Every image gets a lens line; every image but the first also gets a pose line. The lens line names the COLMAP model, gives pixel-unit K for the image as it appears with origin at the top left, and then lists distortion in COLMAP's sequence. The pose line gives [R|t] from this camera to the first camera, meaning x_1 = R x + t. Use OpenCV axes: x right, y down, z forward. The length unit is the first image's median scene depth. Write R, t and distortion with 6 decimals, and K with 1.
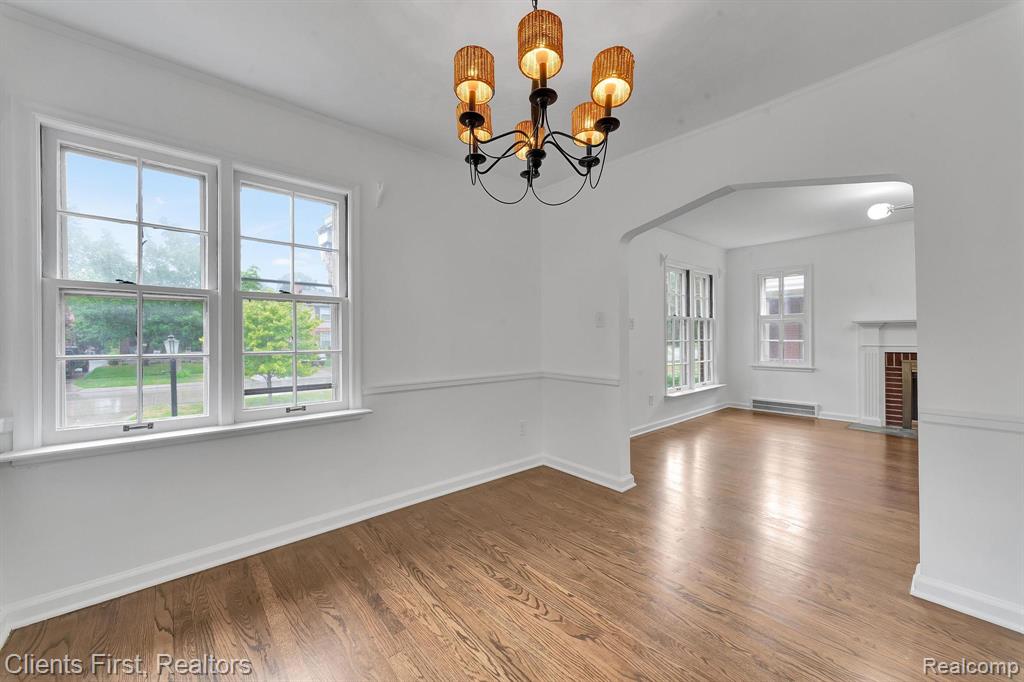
lens RADIAL K [[396.0, 0, 510.1], [0, 396.0, 337.1], [0, 0, 1]] dist [0.010677, -0.000269]
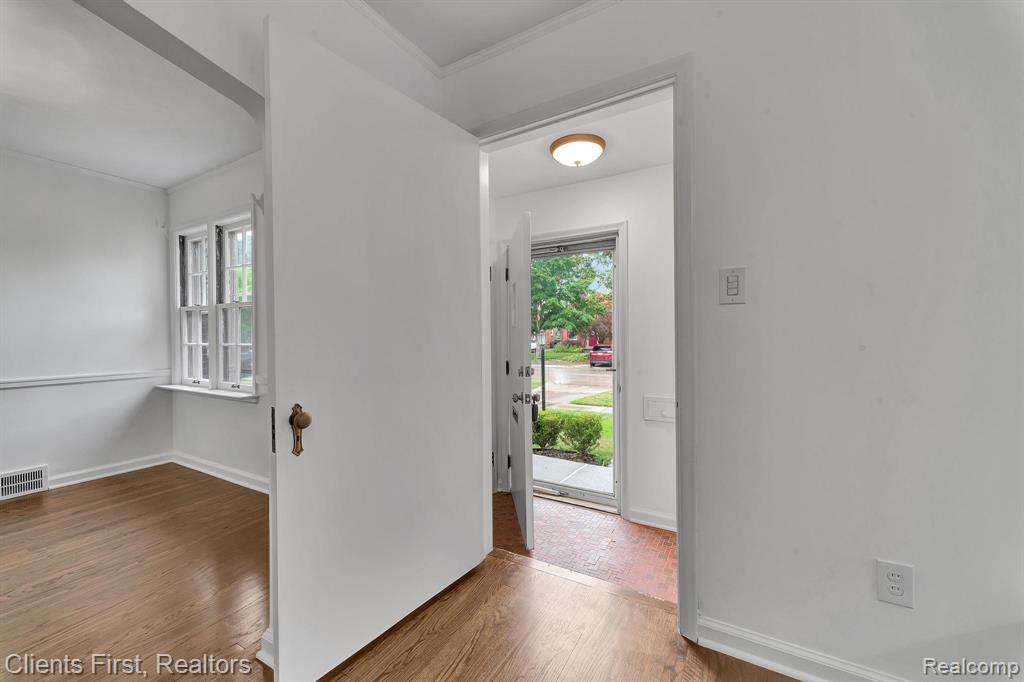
lens RADIAL K [[396.0, 0, 512.3], [0, 396.0, 333.0], [0, 0, 1]] dist [0.010677, -0.000269]
pose [[0.308717, 0.004629, -0.951143, 1.257642], [0.020085, 0.999733, 0.011384, -0.013344], [0.950942, -0.022619, 0.308541, 1.719253]]
